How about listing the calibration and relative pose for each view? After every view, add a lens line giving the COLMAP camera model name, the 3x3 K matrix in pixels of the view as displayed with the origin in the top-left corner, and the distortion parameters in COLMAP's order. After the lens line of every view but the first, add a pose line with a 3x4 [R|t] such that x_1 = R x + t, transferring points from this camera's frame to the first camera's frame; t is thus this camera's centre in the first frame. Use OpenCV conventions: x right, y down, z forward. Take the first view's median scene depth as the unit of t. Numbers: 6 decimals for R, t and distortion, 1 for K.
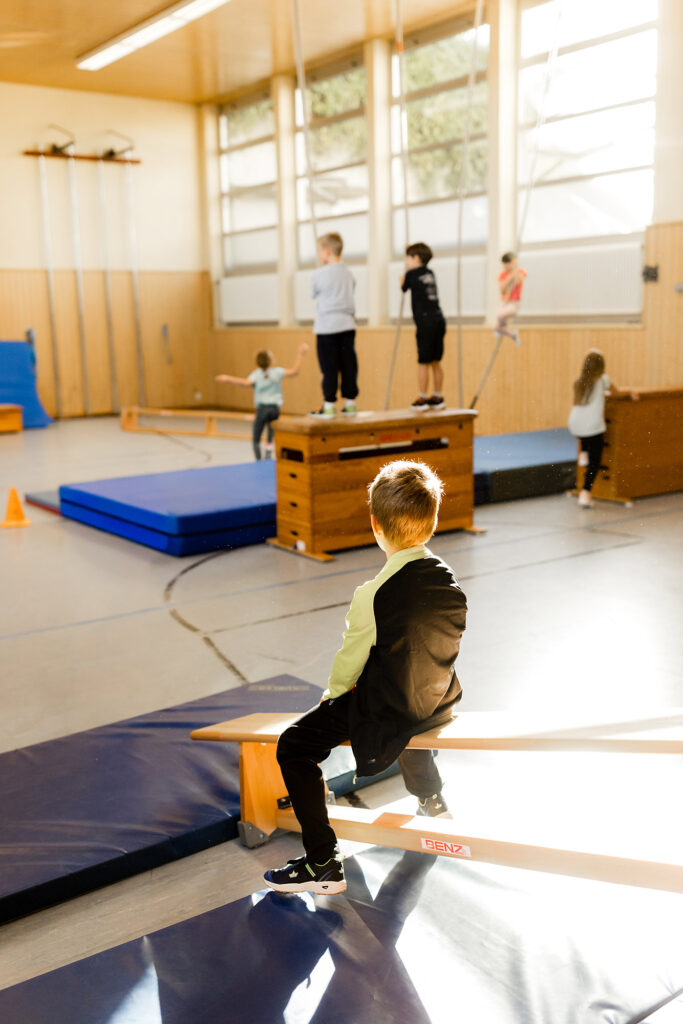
lens RADIAL K [[1027.0, 0, 341.5], [0, 1027.0, 512.0], [0, 0, 1]] dist [-0.025867, -0.015571]
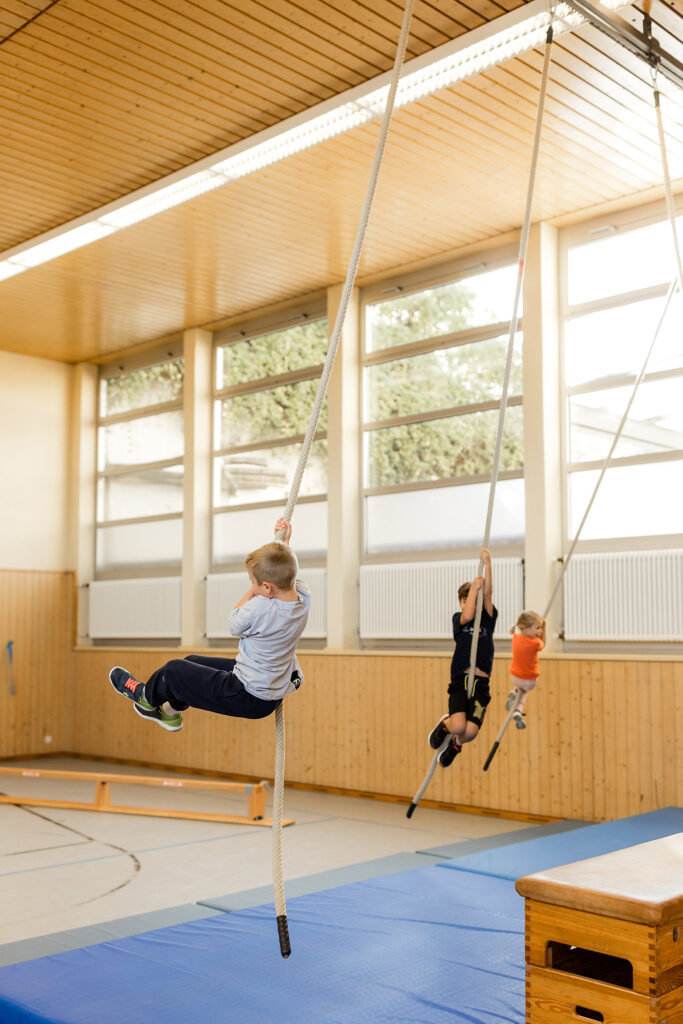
lens RADIAL K [[1229.6, 0, 341.5], [0, 1229.6, 512.0], [0, 0, 1]] dist [0.079162, 0.004455]
pose [[0.991025, 0.027804, 0.130755, -0.060645], [0.009895, 0.960190, -0.279174, -0.024111], [-0.133312, 0.277962, 0.951297, 0.109536]]
